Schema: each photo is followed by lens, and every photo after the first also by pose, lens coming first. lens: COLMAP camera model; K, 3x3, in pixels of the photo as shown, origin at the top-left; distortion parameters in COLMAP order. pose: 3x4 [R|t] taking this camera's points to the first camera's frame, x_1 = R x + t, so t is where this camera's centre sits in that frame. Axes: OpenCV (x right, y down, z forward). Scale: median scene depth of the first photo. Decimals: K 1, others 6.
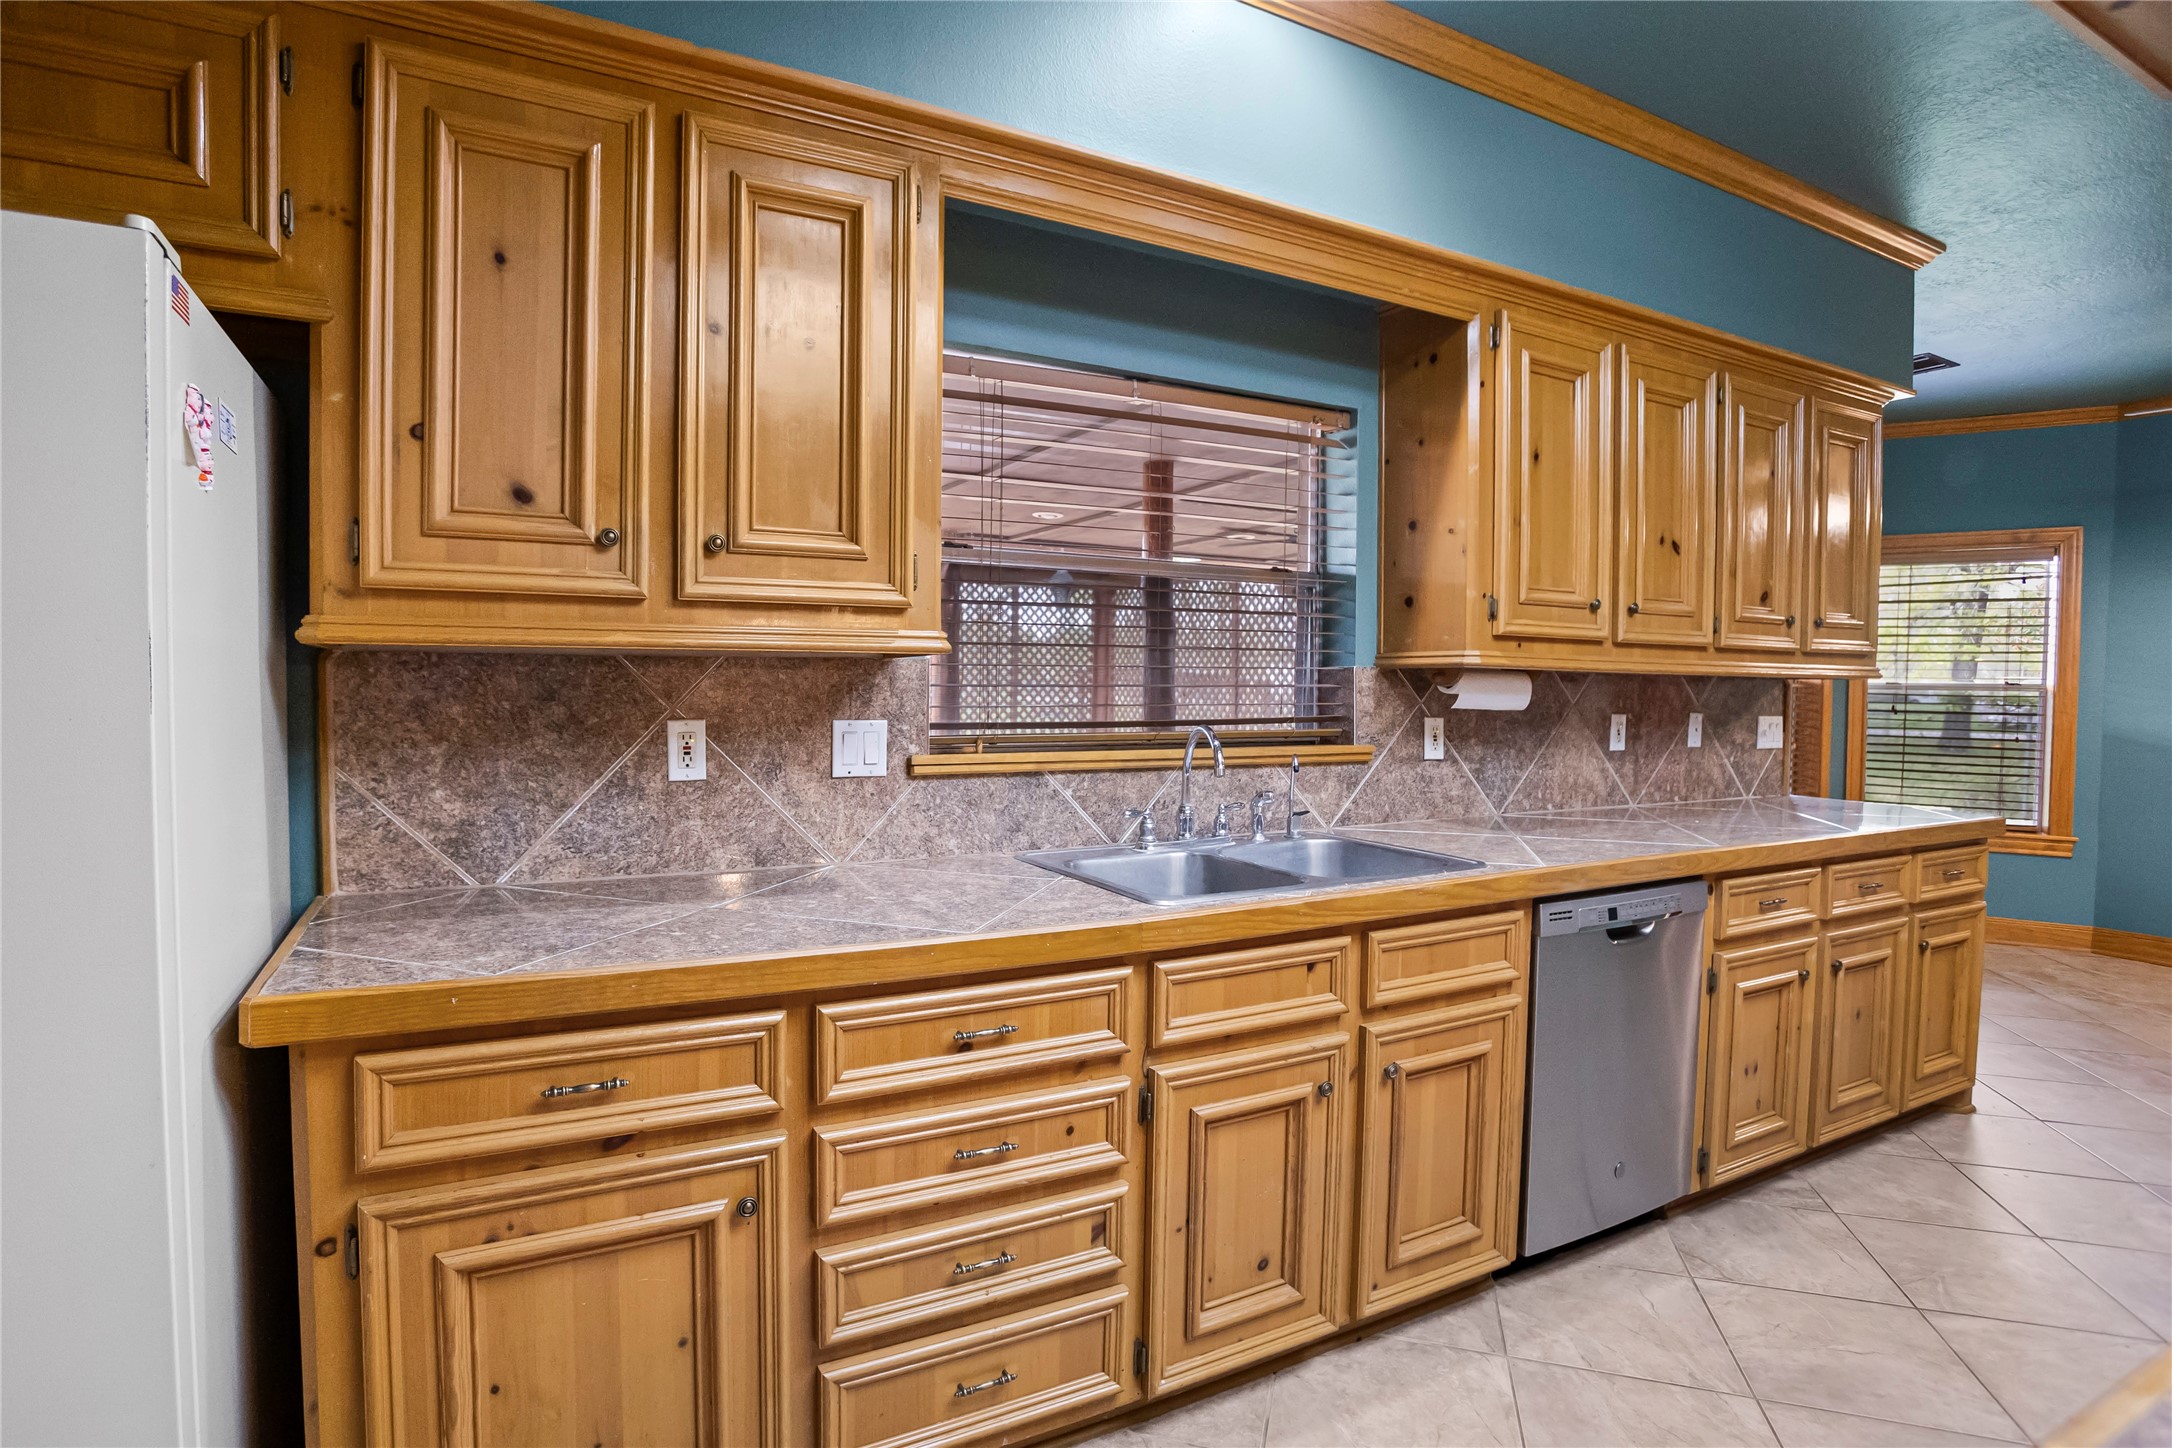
lens RADIAL K [[1103.1, 0, 1079.0], [0, 1103.1, 717.7], [0, 0, 1]] dist [-0.072633, 0.035401]
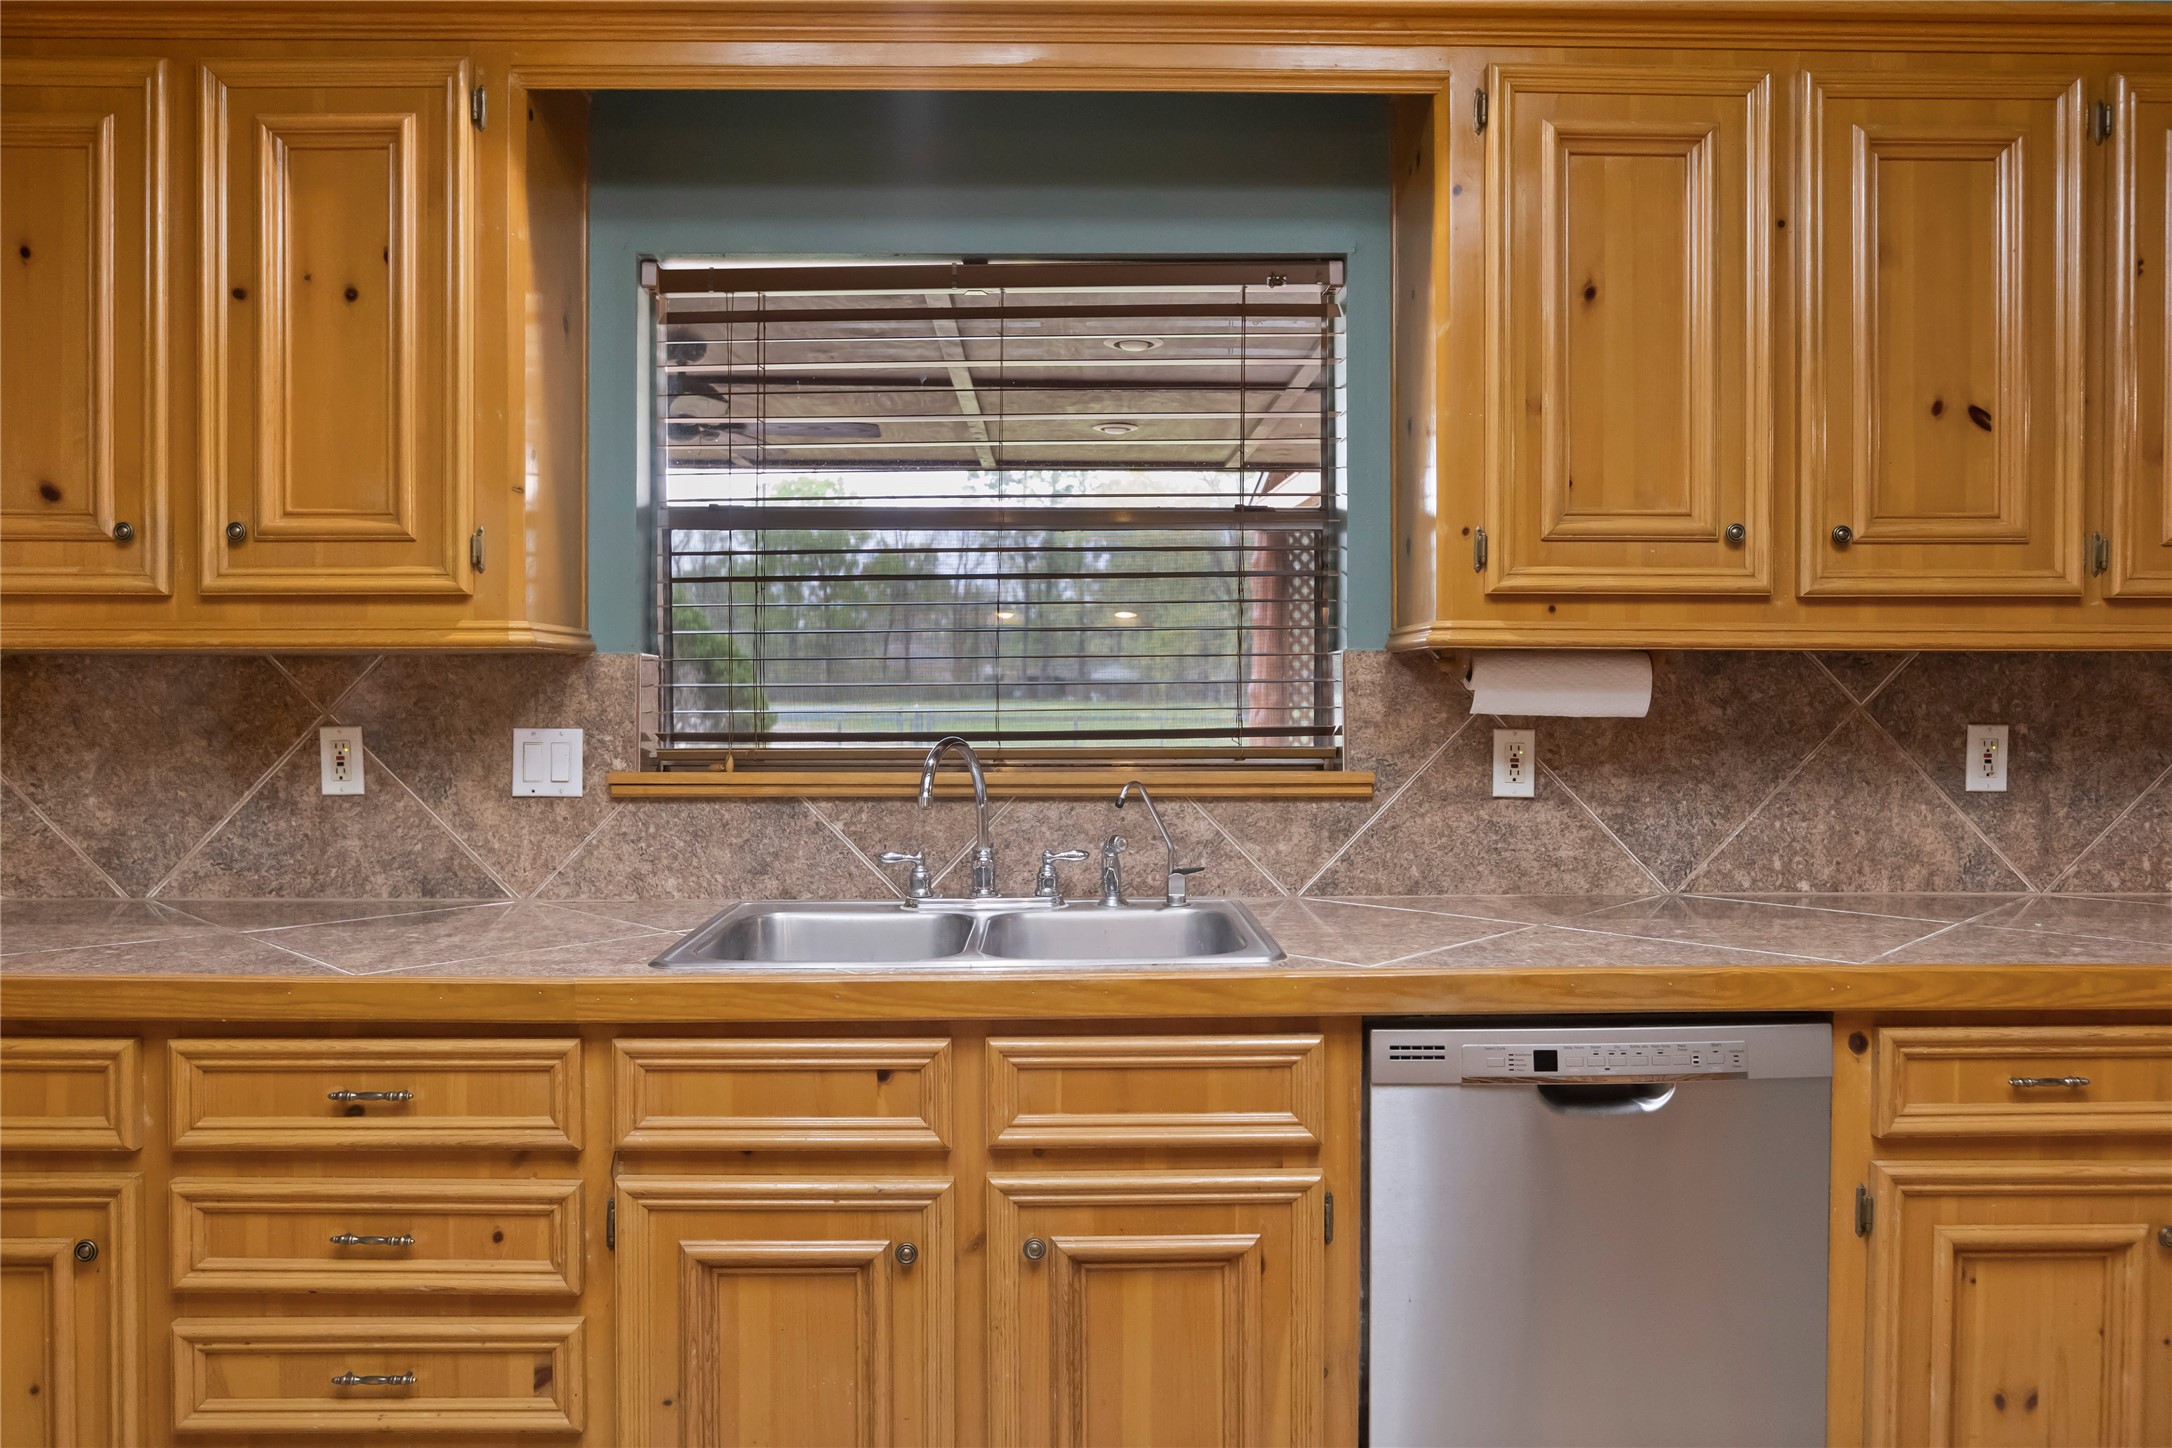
lens RADIAL K [[1591.4, 0, 1087.1], [0, 1591.4, 700.0], [0, 0, 1]] dist [-0.044133, 0.046848]
pose [[0.888218, -0.006477, -0.459376, 0.758118], [-0.004631, 0.999724, -0.023051, 0.007161], [0.459399, 0.022602, 0.887943, 0.134729]]
